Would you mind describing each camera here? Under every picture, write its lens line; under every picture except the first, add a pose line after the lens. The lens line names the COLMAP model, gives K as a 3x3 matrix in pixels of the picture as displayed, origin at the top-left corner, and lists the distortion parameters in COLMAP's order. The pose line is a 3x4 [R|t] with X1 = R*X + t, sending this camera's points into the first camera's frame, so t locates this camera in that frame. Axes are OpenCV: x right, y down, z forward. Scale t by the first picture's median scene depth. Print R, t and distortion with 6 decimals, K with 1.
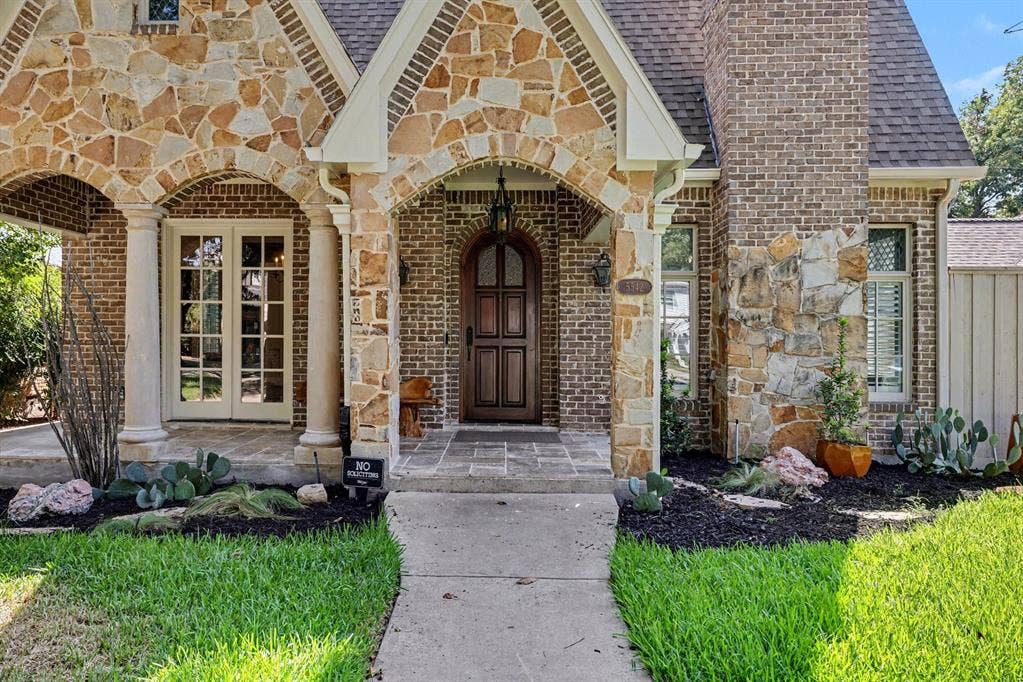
lens RADIAL K [[562.3, 0, 517.4], [0, 562.3, 339.3], [0, 0, 1]] dist [0.020296, 0.000184]
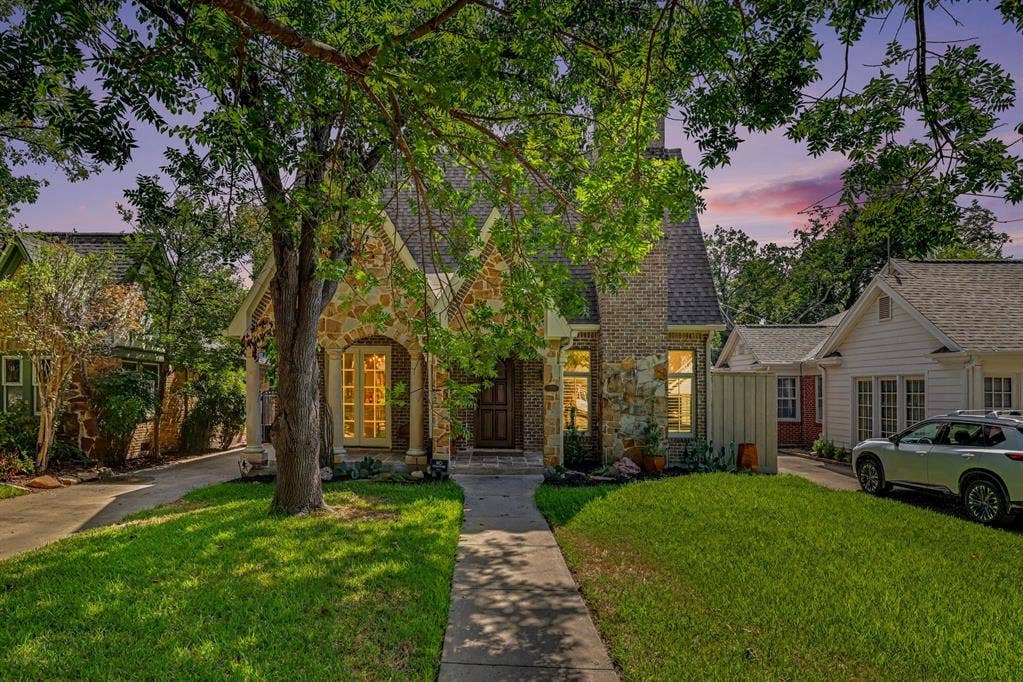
lens RADIAL K [[562.3, 0, 476.3], [0, 562.3, 356.6], [0, 0, 1]] dist [0.020296, 0.000184]
pose [[0.999106, -0.004708, -0.042017, -0.010204], [0.002748, 0.998911, -0.046581, -0.097548], [0.042190, 0.046424, 0.998030, -1.186924]]
